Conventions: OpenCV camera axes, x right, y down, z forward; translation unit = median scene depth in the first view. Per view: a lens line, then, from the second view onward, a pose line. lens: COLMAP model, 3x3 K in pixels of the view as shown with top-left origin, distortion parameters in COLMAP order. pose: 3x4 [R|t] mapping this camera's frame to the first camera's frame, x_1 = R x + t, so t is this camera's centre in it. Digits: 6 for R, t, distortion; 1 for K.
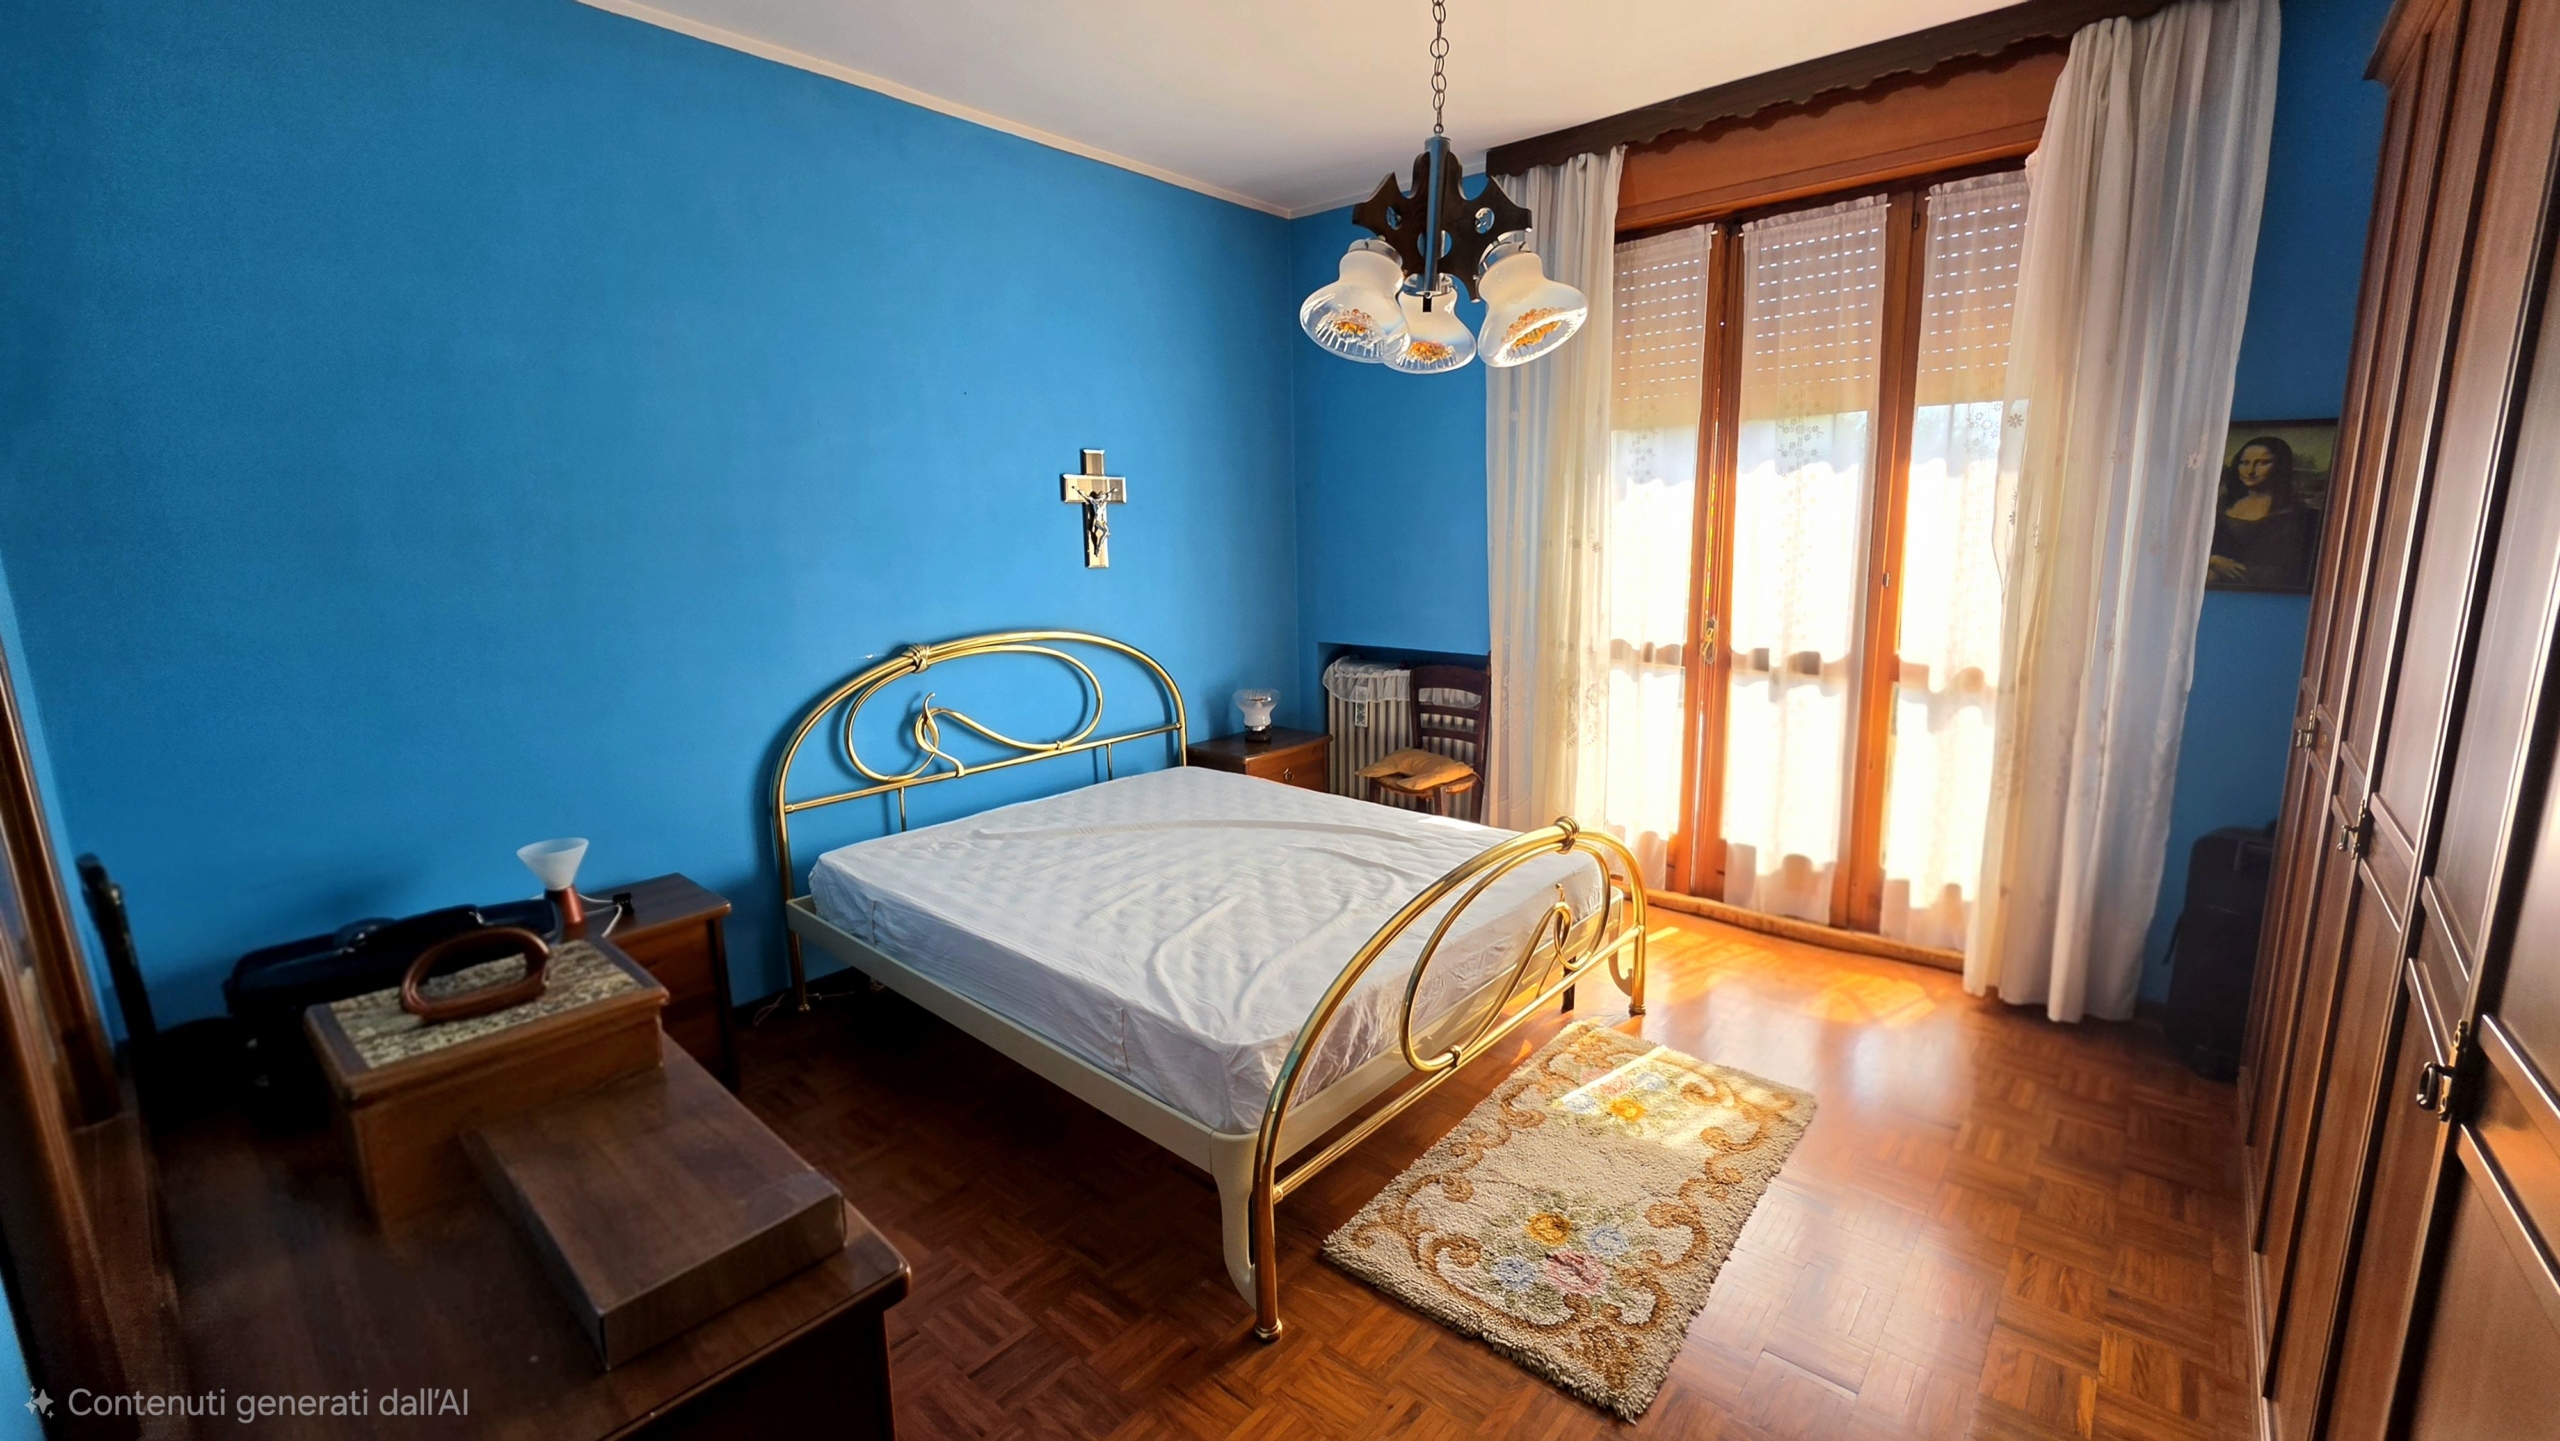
lens RADIAL K [[1029.8, 0, 1316.1], [0, 1029.8, 717.8], [0, 0, 1]] dist [-0.017505, 0.000098]
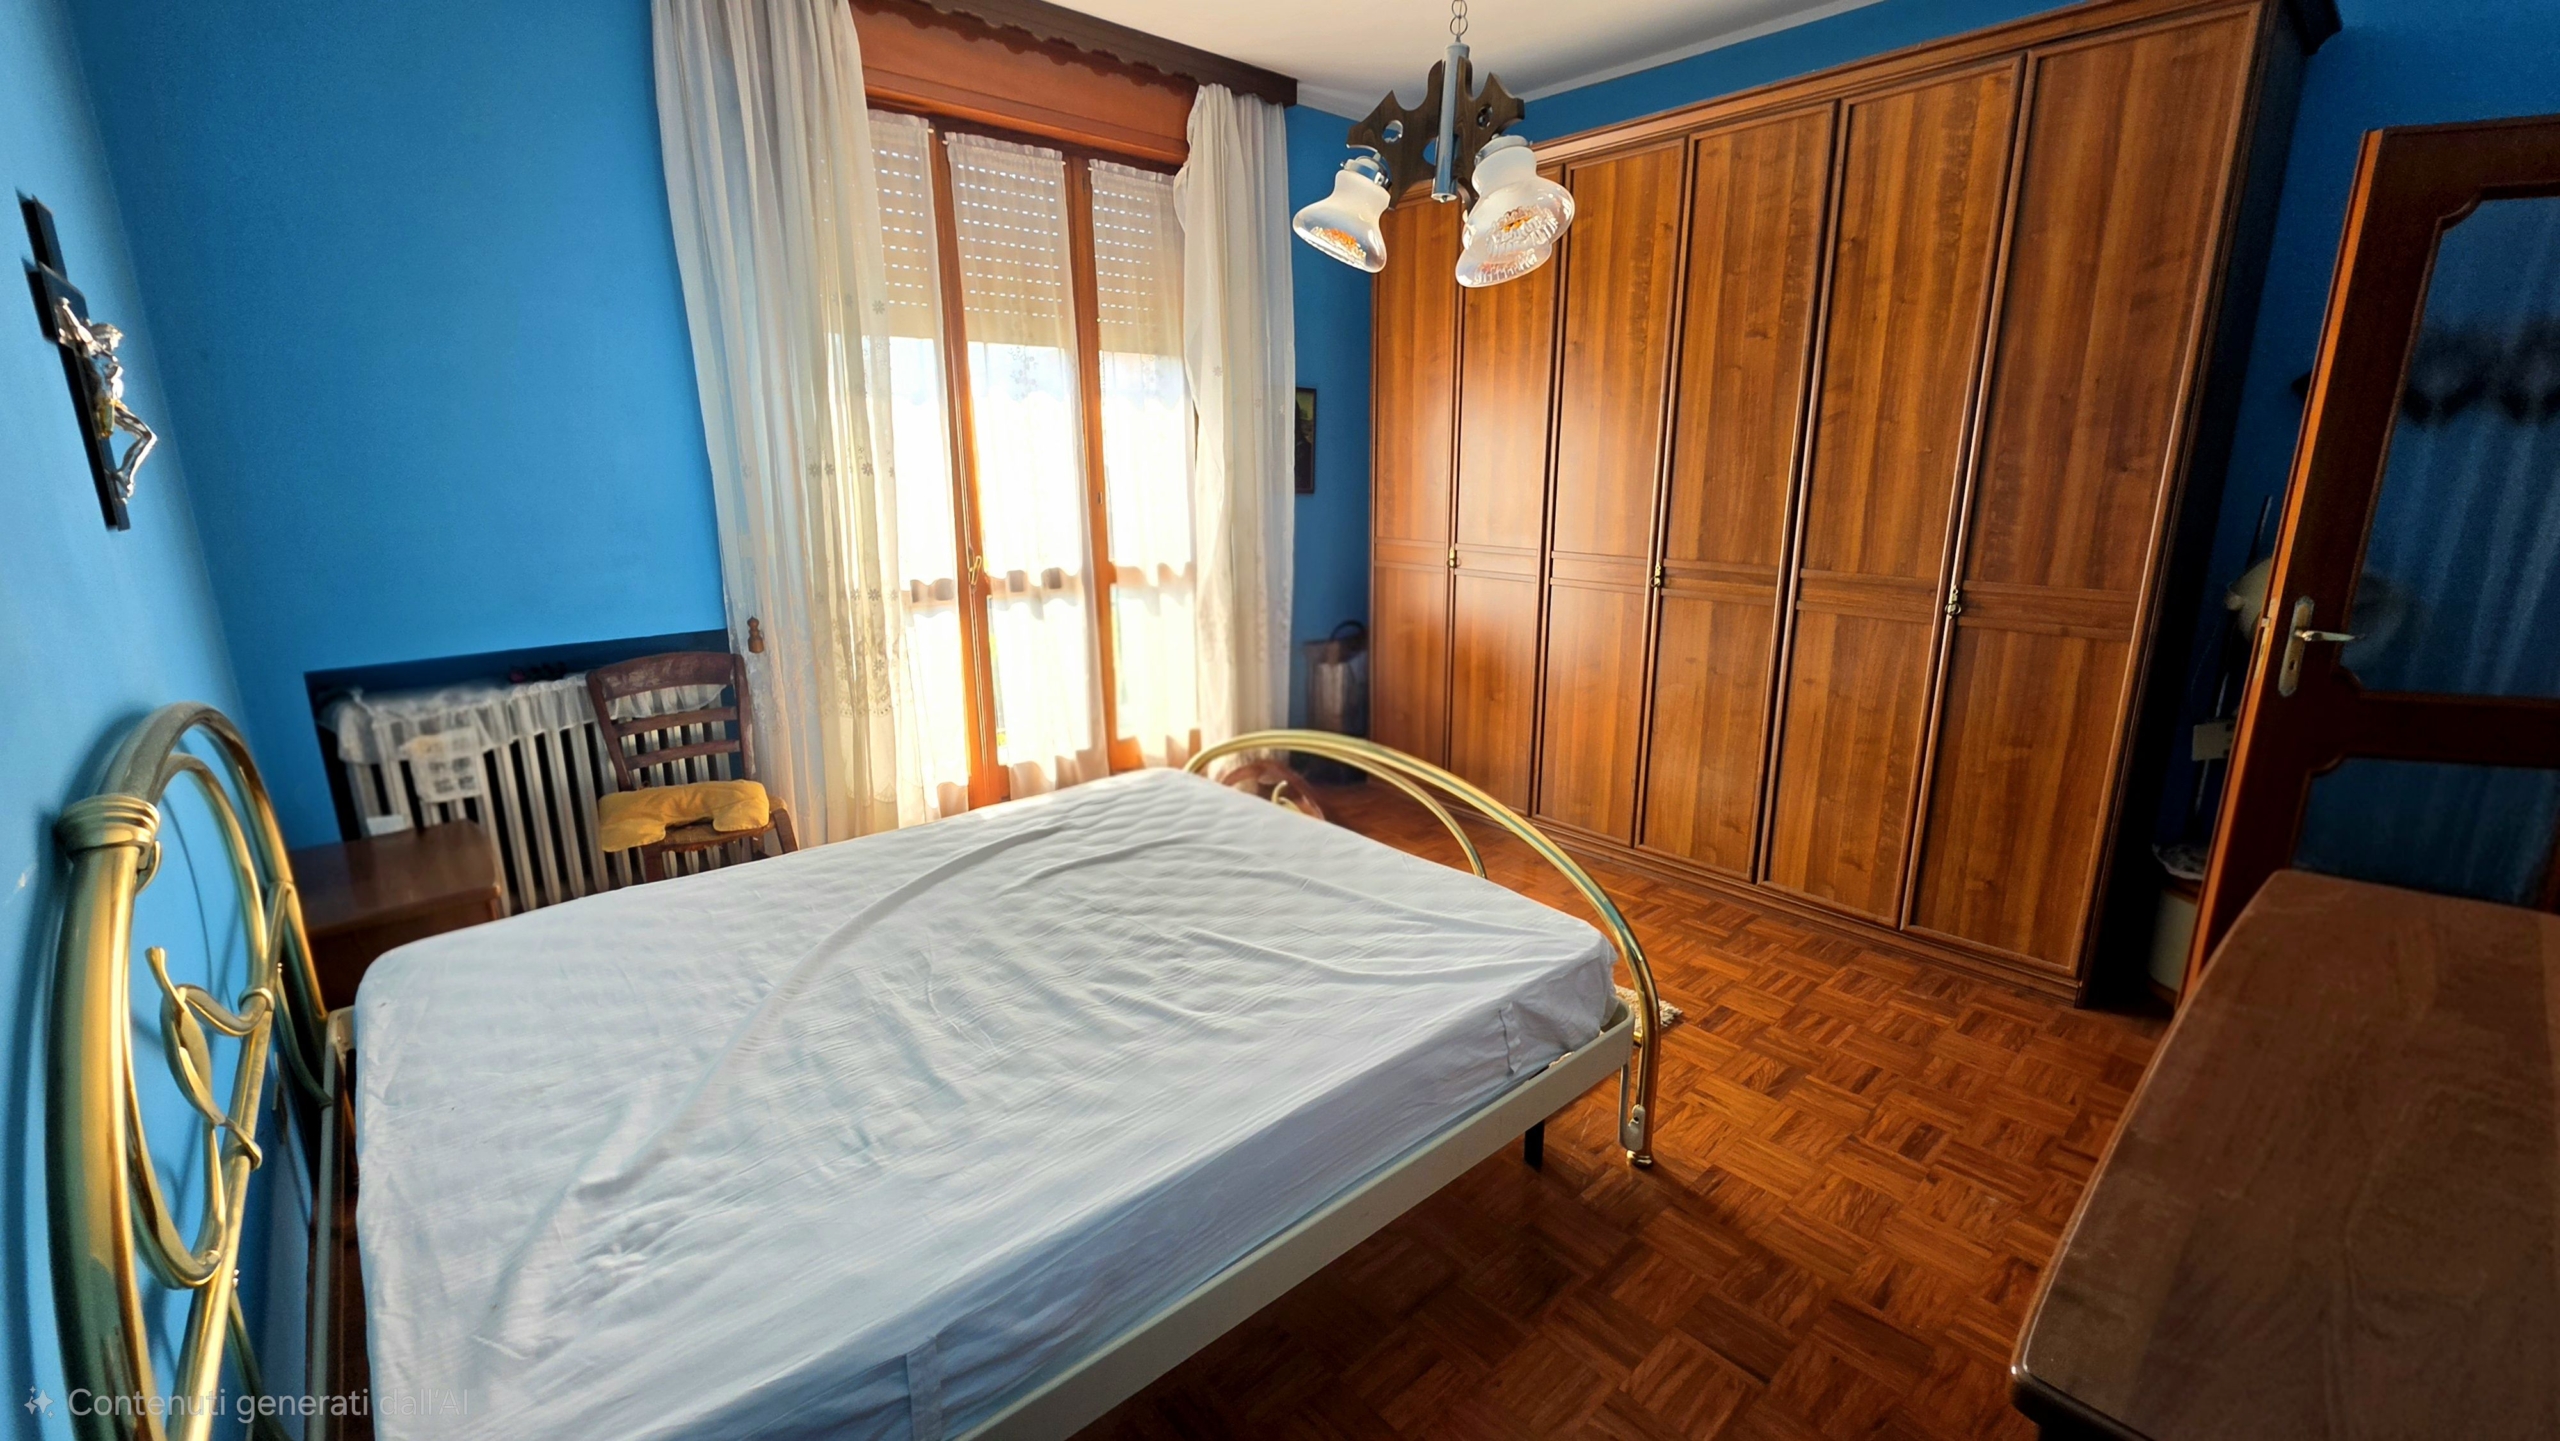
lens RADIAL K [[1031.0, 0, 1286.6], [0, 1031.0, 707.2], [0, 0, 1]] dist [-0.005304, 0.000833]
pose [[0.153818, -0.222303, 0.962768, -0.660644], [0.185575, 0.963524, 0.192828, -0.100687], [-0.970516, 0.149005, 0.189461, 0.664938]]
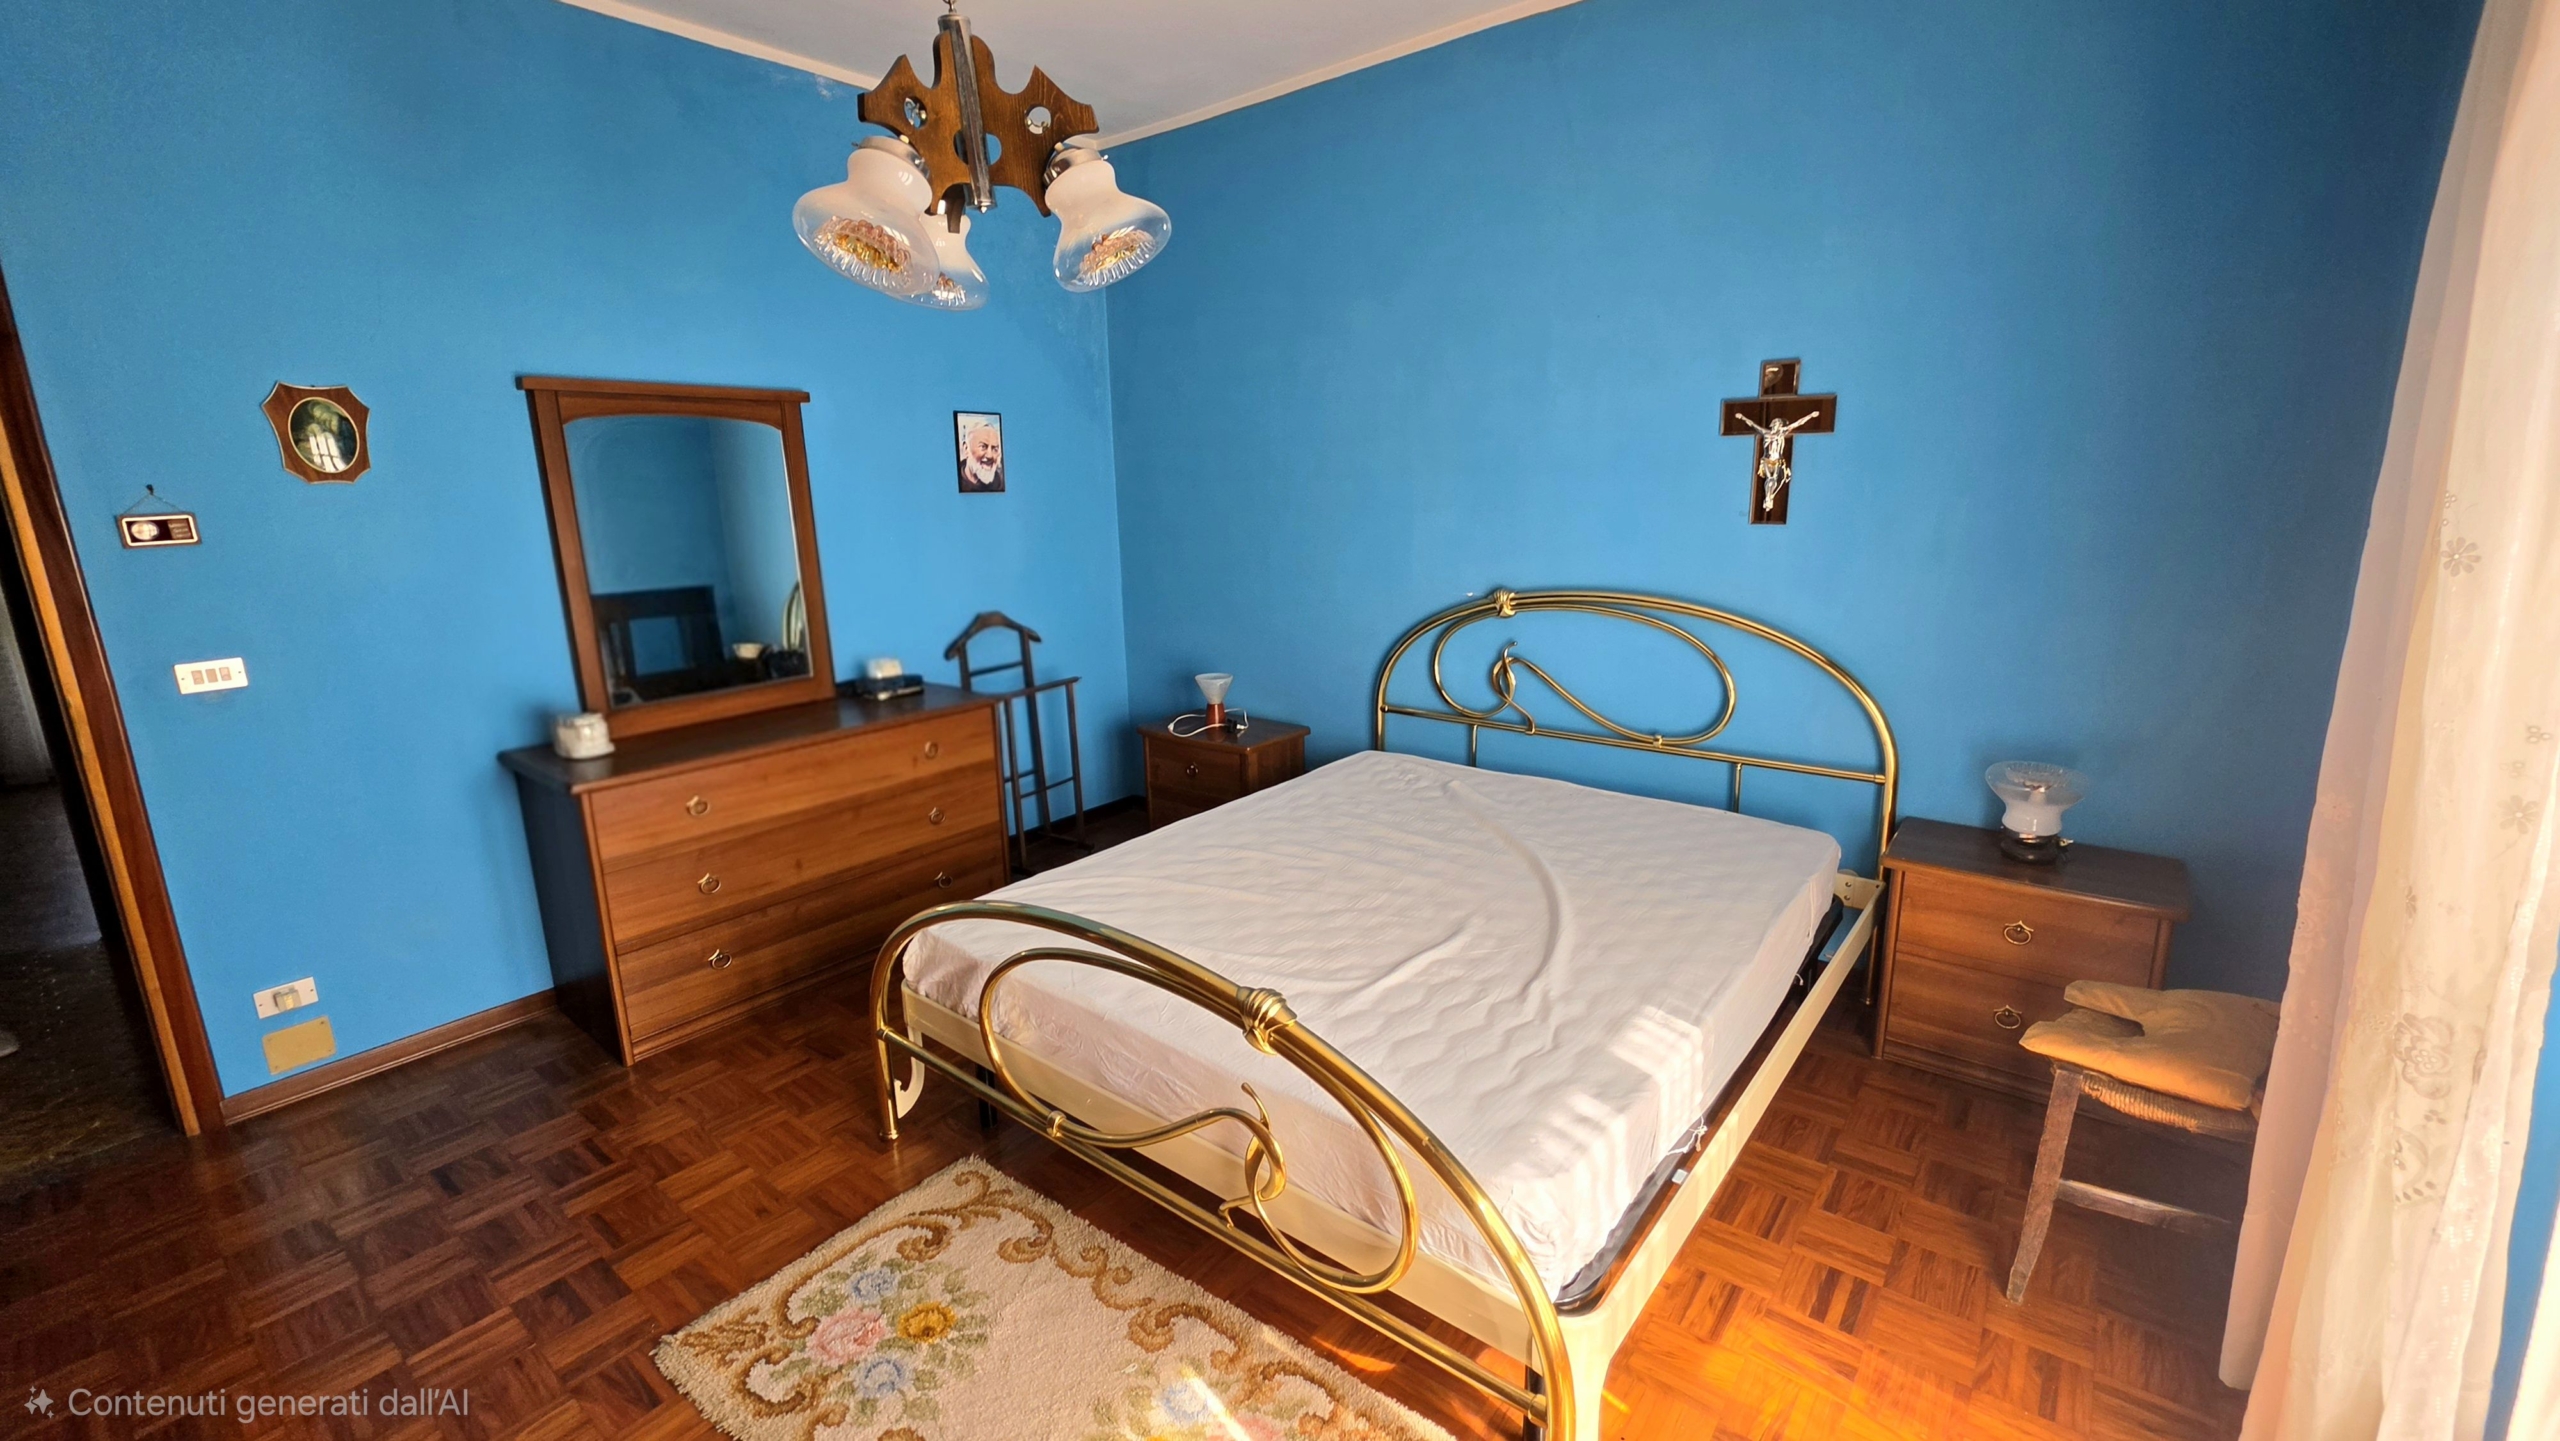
lens RADIAL K [[1059.4, 0, 1283.0], [0, 1059.4, 698.8], [0, 0, 1]] dist [-0.002149, 0.000107]
pose [[0.020968, 0.223131, -0.974563, 0.677859], [-0.166155, 0.961999, 0.216680, -0.168232], [0.985877, 0.157385, 0.057246, 0.805427]]
